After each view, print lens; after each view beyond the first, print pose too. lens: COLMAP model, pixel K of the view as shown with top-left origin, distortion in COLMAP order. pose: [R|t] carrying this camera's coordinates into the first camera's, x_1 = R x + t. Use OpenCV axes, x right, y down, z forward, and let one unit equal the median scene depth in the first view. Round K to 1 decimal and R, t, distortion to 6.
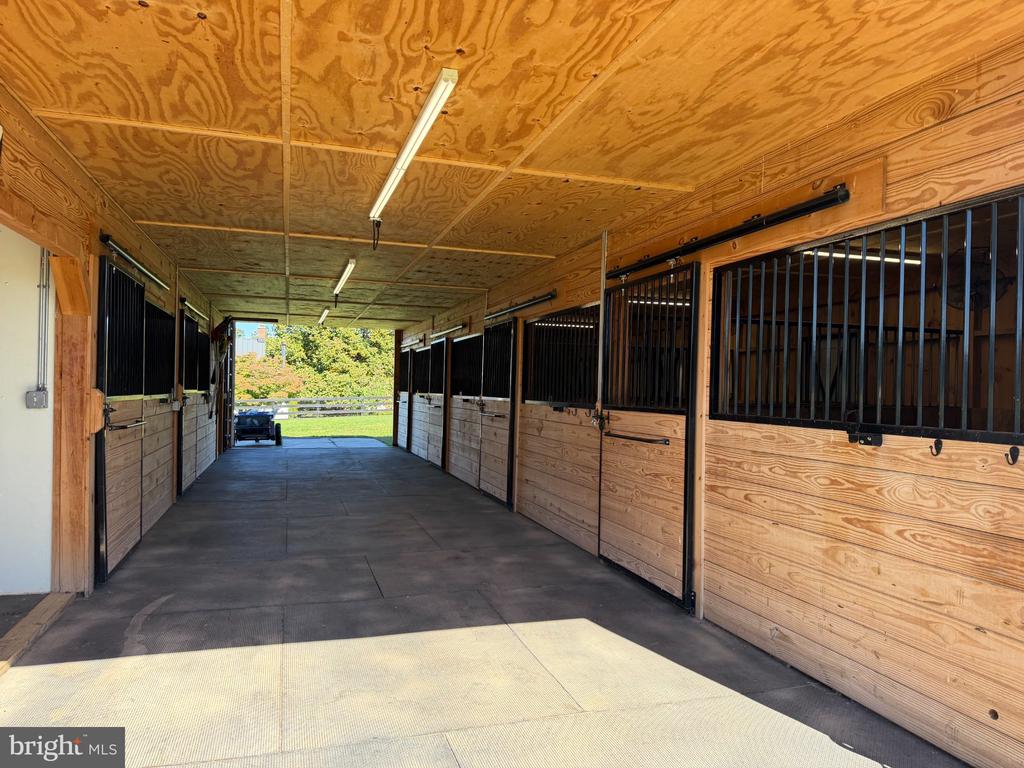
lens RADIAL K [[714.8, 0, 511.9], [0, 714.8, 387.2], [0, 0, 1]] dist [-0.009039, -0.001939]
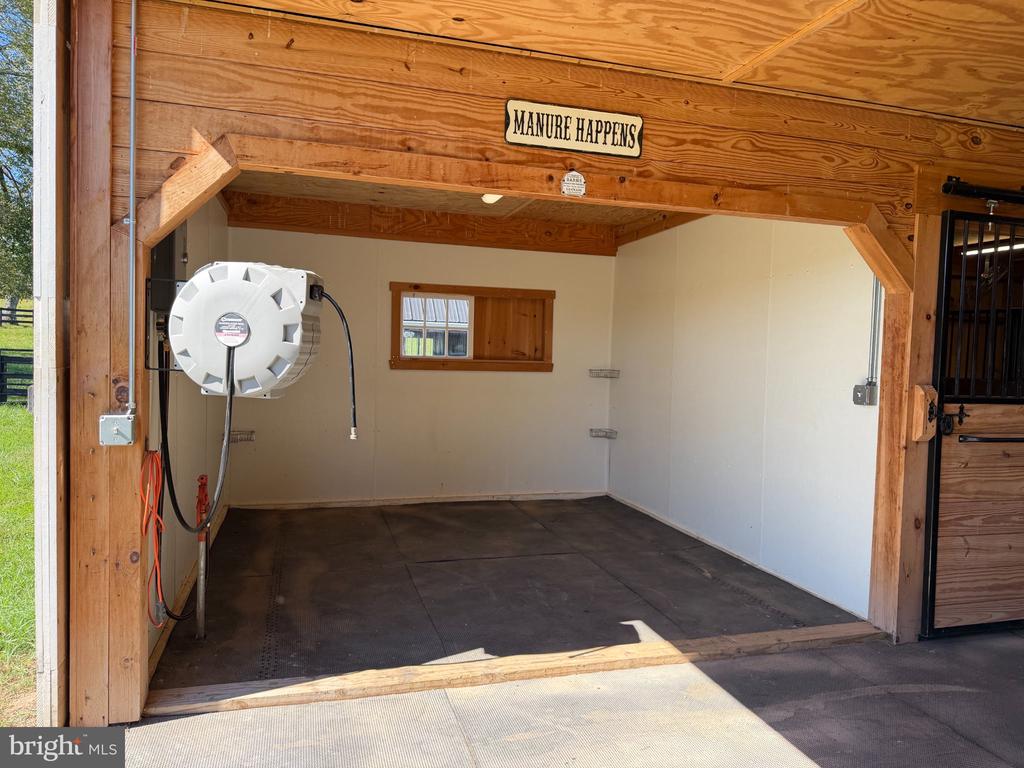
lens RADIAL K [[714.8, 0, 512.4], [0, 714.8, 384.8], [0, 0, 1]] dist [-0.009039, -0.001939]
pose [[-0.013167, 0.027602, -0.999532, 0.214952], [-0.026554, 0.999257, 0.027944, -0.008532], [0.999561, 0.026909, -0.012424, 0.594425]]
